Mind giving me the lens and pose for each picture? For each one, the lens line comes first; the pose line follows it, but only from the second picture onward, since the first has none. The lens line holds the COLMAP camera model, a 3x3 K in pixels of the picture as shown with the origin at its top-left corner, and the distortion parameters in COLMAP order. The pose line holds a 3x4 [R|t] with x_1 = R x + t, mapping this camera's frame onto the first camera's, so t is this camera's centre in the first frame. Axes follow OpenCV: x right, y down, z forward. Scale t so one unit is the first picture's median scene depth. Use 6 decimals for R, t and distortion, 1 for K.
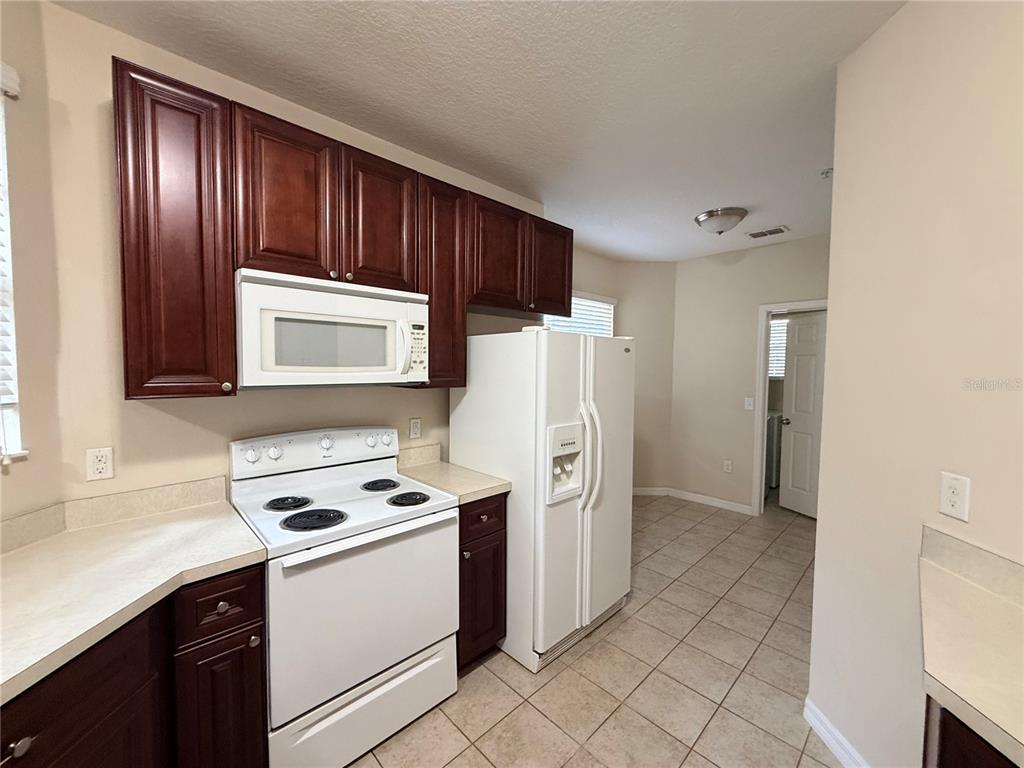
lens RADIAL K [[411.0, 0, 512.0], [0, 411.0, 384.0], [0, 0, 1]] dist [-0.001228, -0.000215]
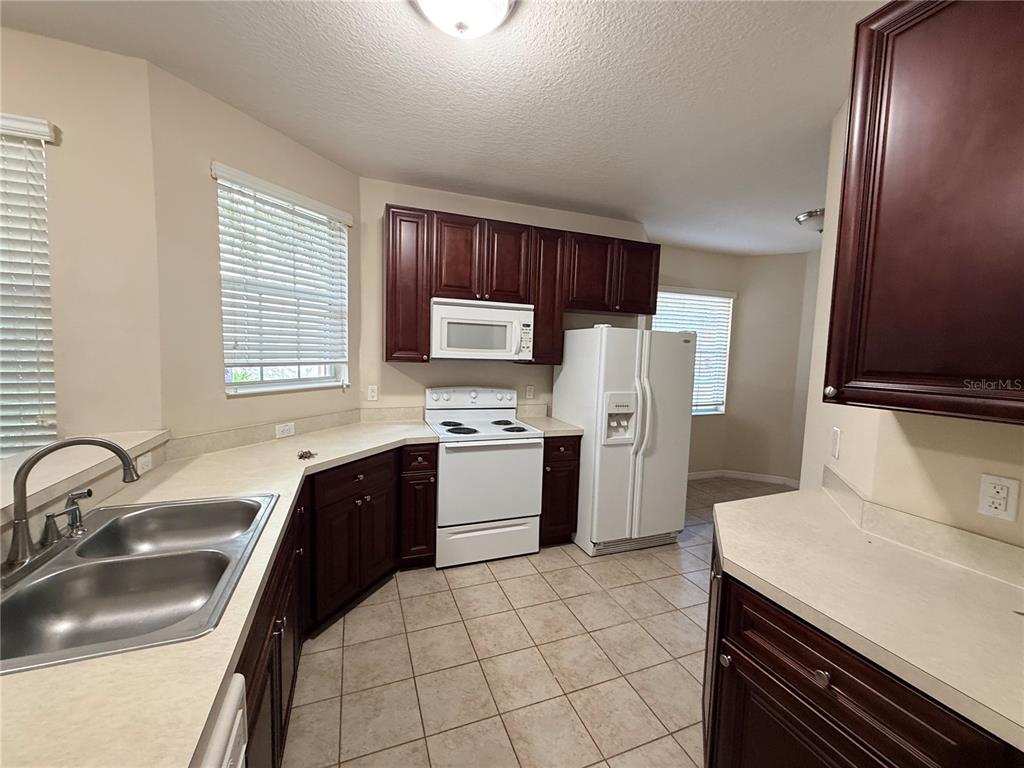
lens RADIAL K [[411.0, 0, 512.0], [0, 411.0, 384.0], [0, 0, 1]] dist [-0.001228, -0.000215]
pose [[0.920681, 0.051645, -0.386885, 0.349300], [-0.040702, 0.998507, 0.036429, 0.033062], [0.388189, -0.017792, 0.921408, -0.501108]]
